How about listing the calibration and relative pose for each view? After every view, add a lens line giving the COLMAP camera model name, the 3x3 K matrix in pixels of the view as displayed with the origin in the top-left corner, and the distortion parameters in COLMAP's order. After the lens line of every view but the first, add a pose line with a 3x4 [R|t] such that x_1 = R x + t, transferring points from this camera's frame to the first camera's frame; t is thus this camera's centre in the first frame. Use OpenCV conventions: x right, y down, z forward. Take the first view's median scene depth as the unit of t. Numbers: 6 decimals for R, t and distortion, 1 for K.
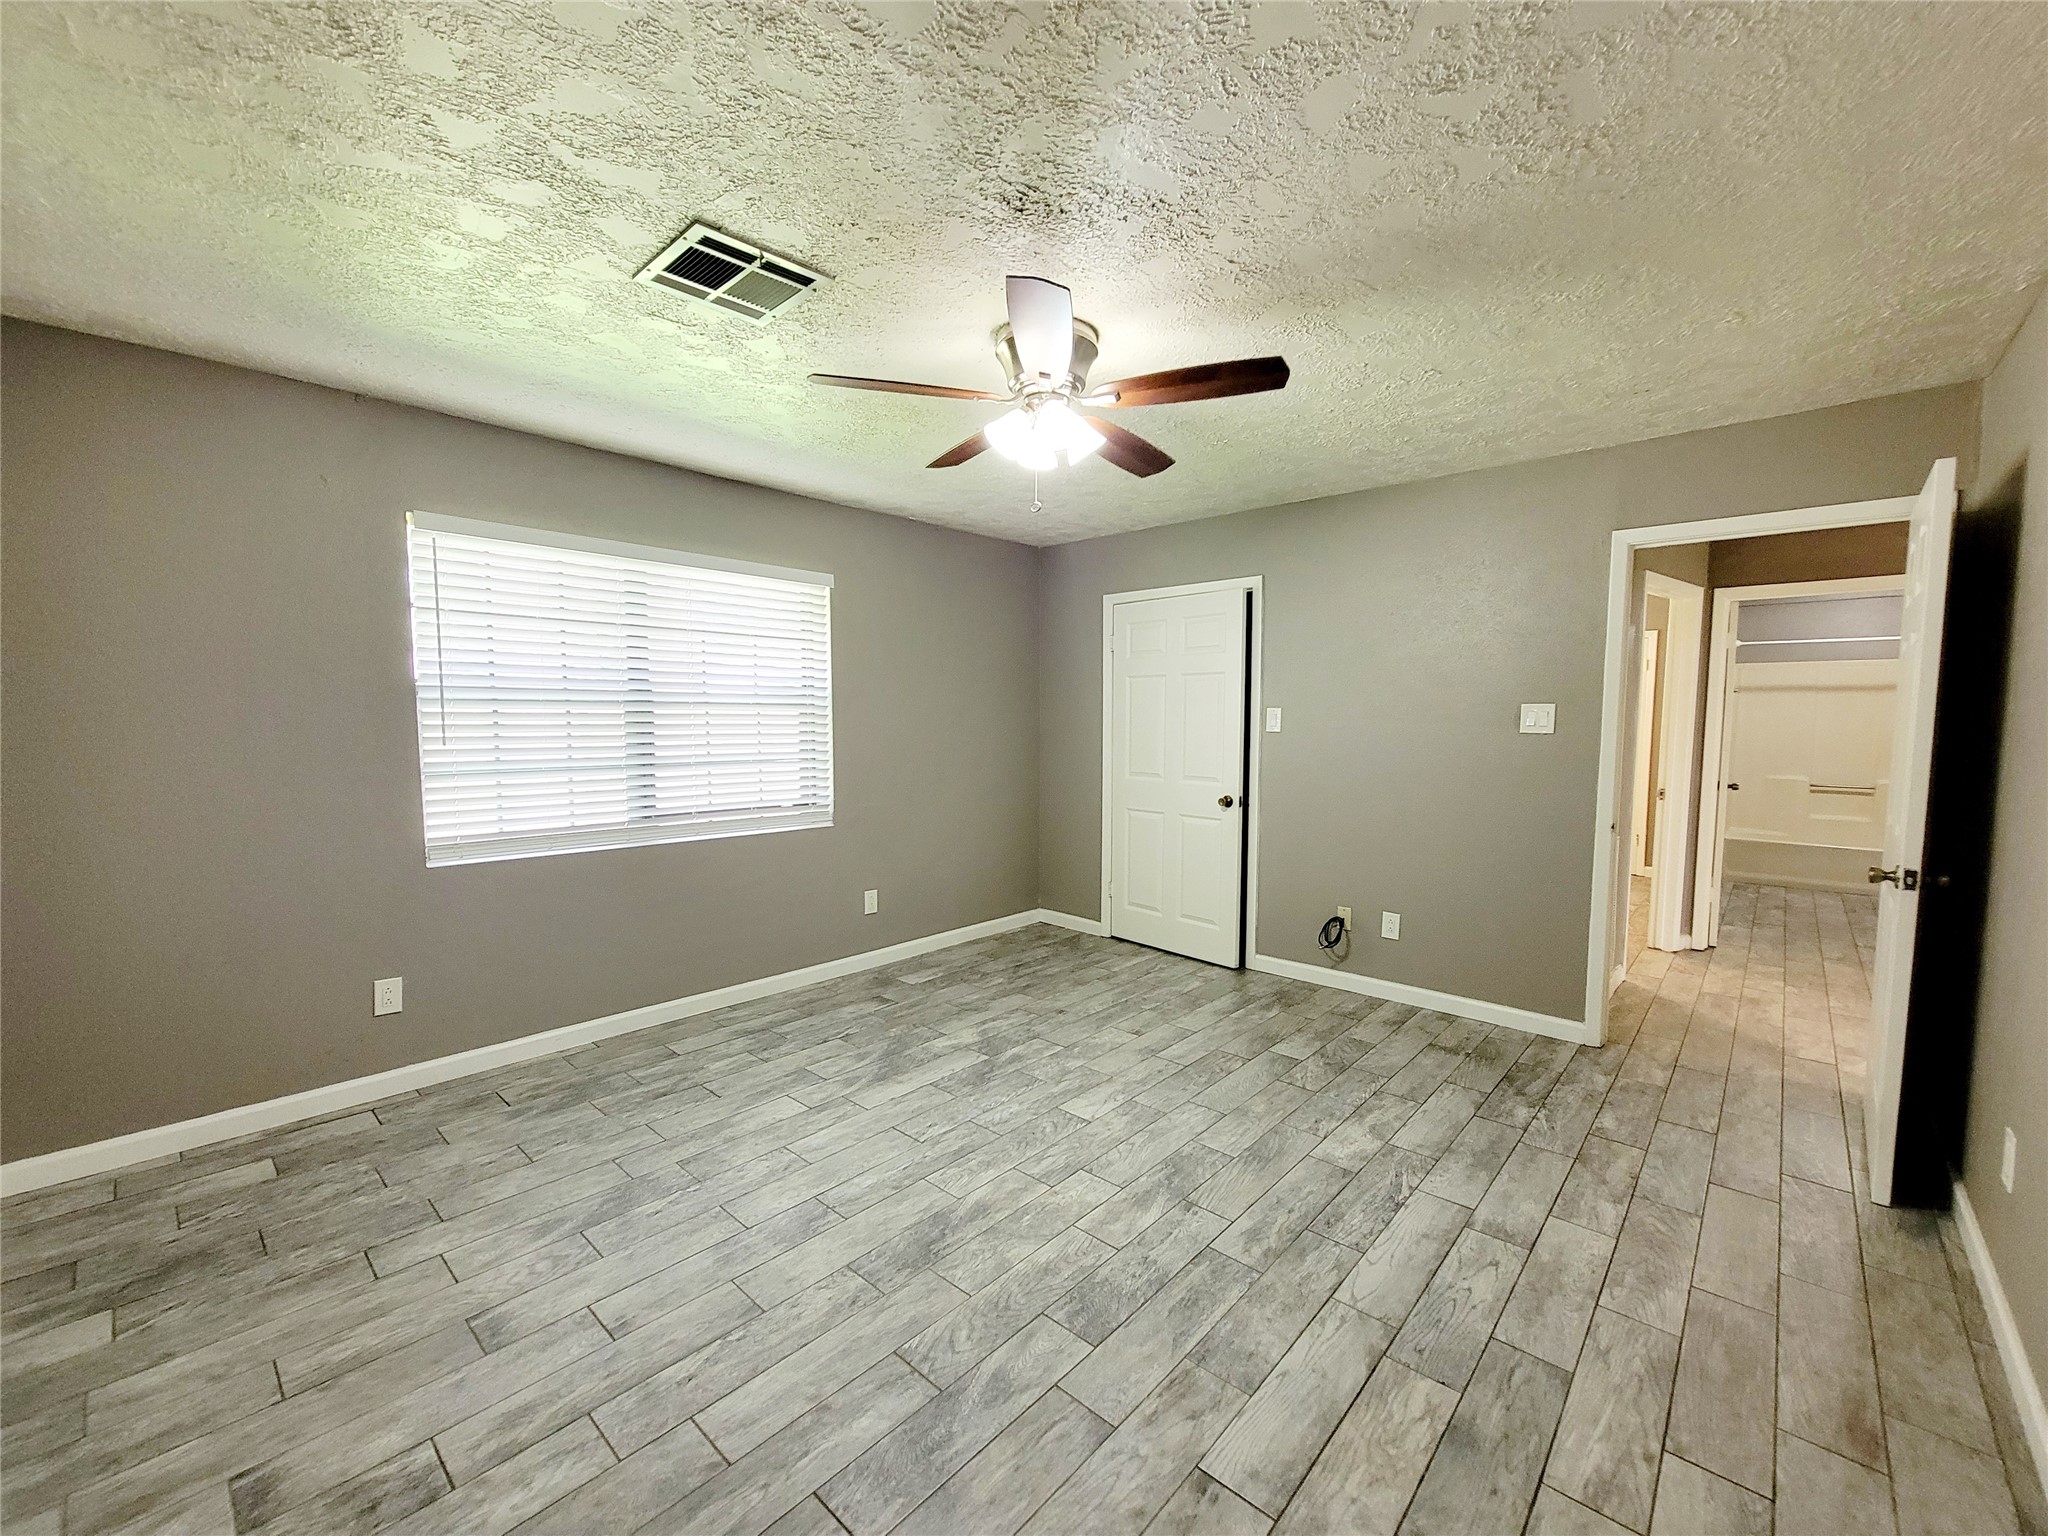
lens RADIAL K [[837.8, 0, 1022.8], [0, 837.8, 769.1], [0, 0, 1]] dist [-0.003859, -0.001418]
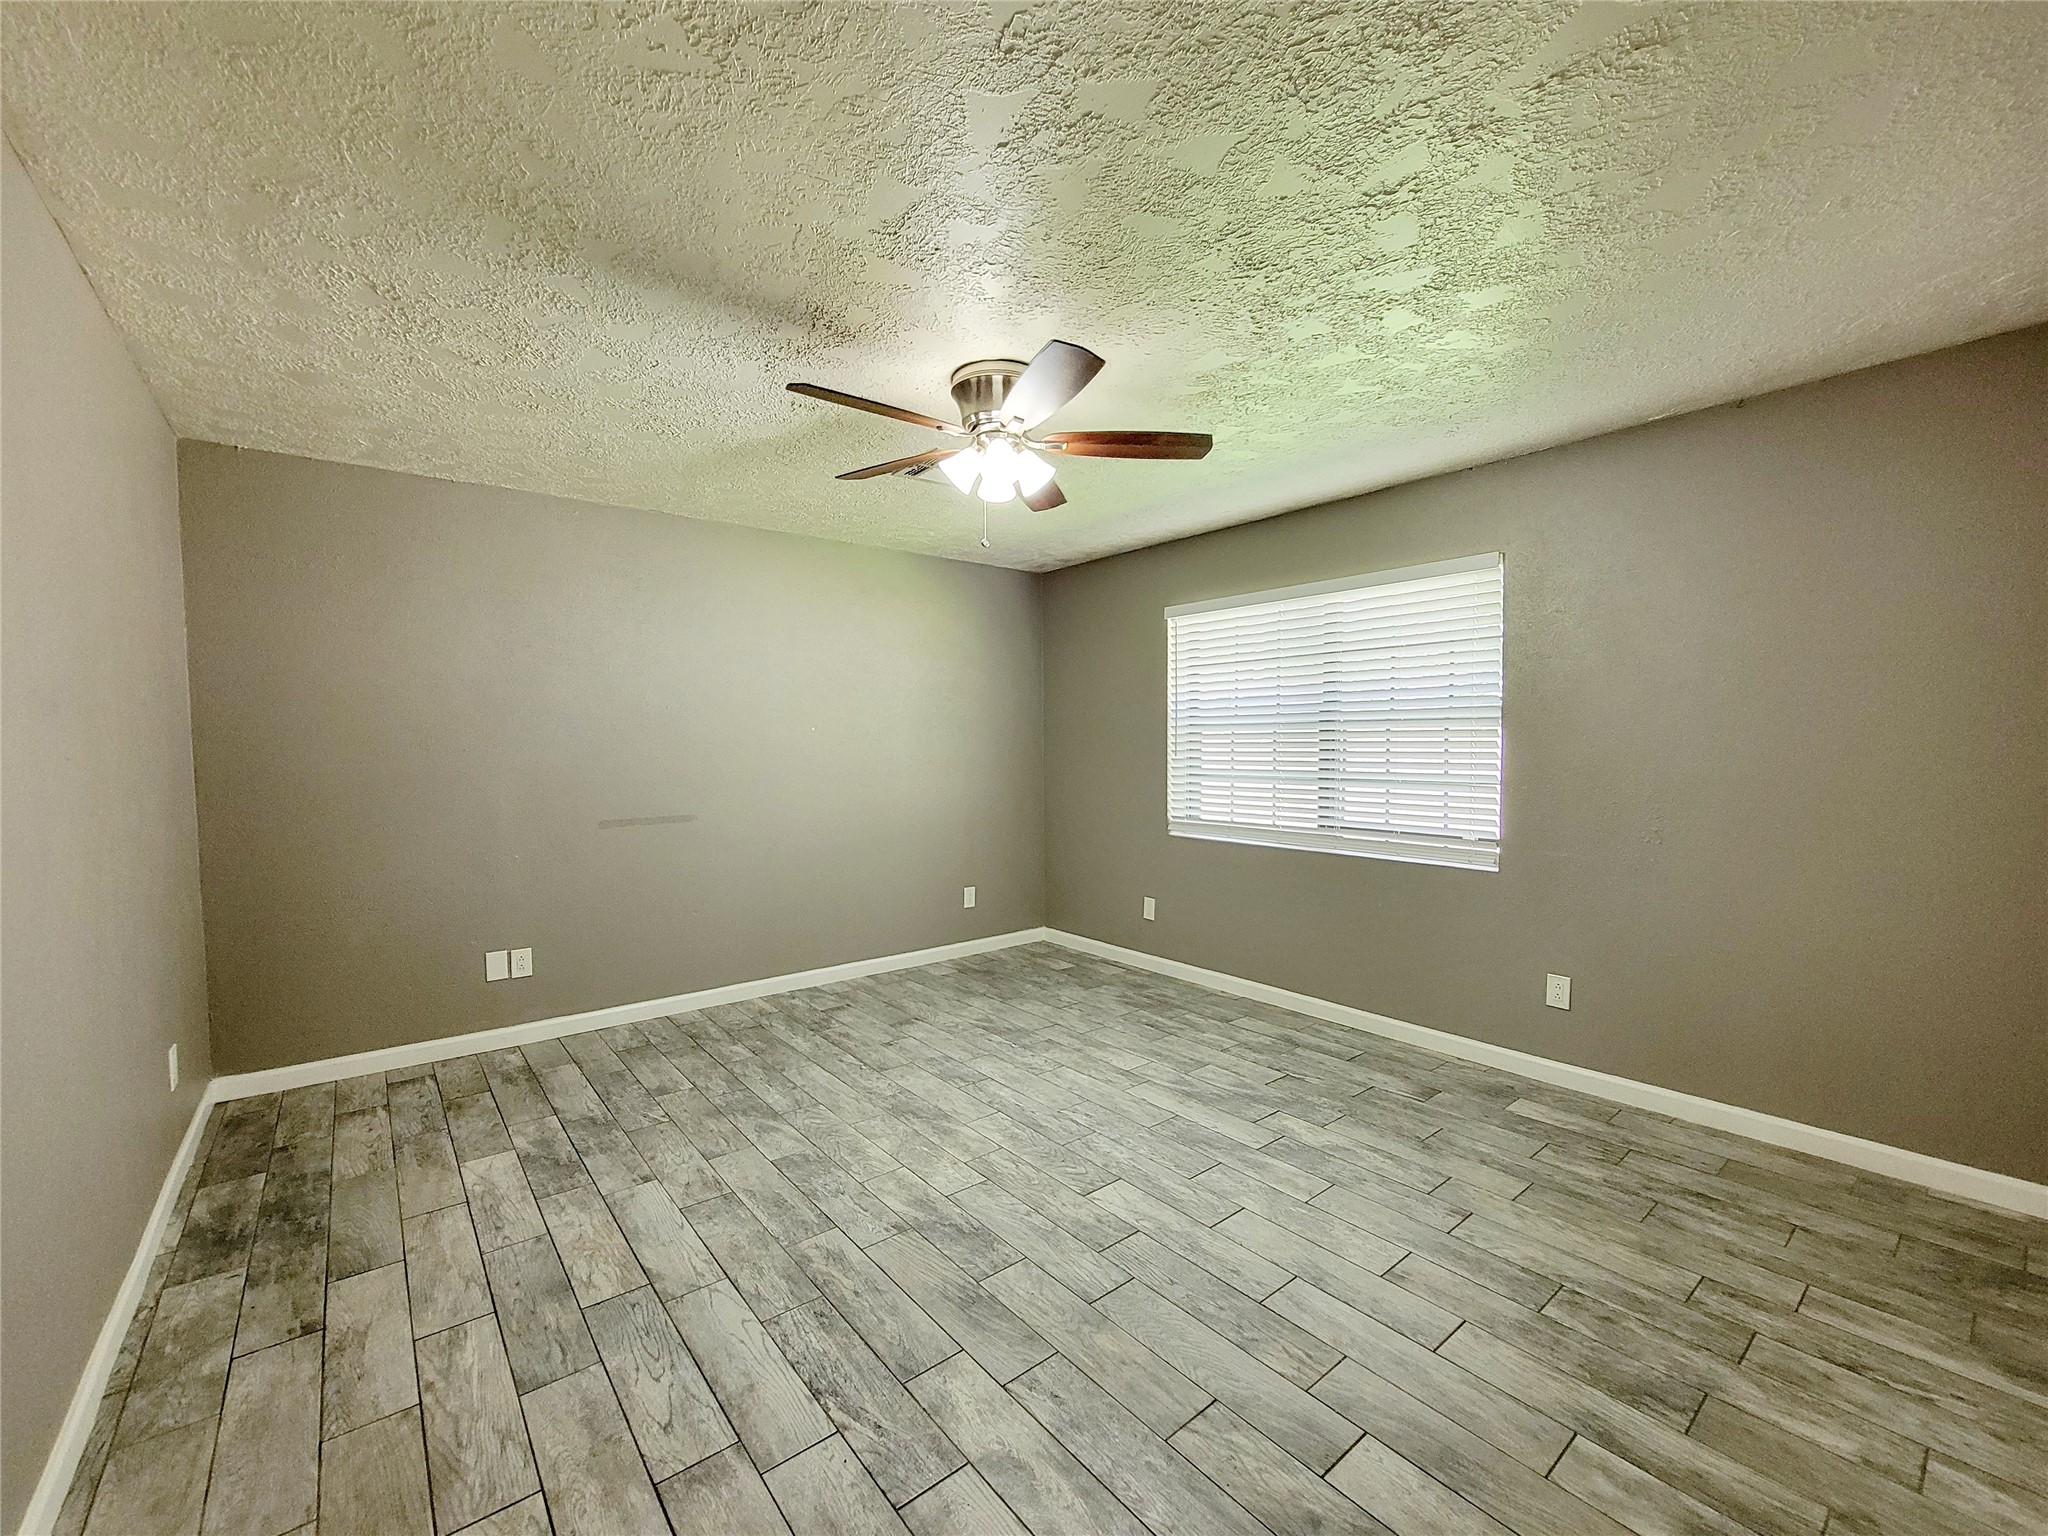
lens RADIAL K [[837.8, 0, 1026.3], [0, 837.8, 773.7], [0, 0, 1]] dist [-0.003859, -0.001418]
pose [[-0.152191, 0.033596, -0.987780, 1.001772], [-0.054755, 0.997601, 0.042367, -0.054007], [0.986833, 0.060534, -0.149986, 1.118894]]
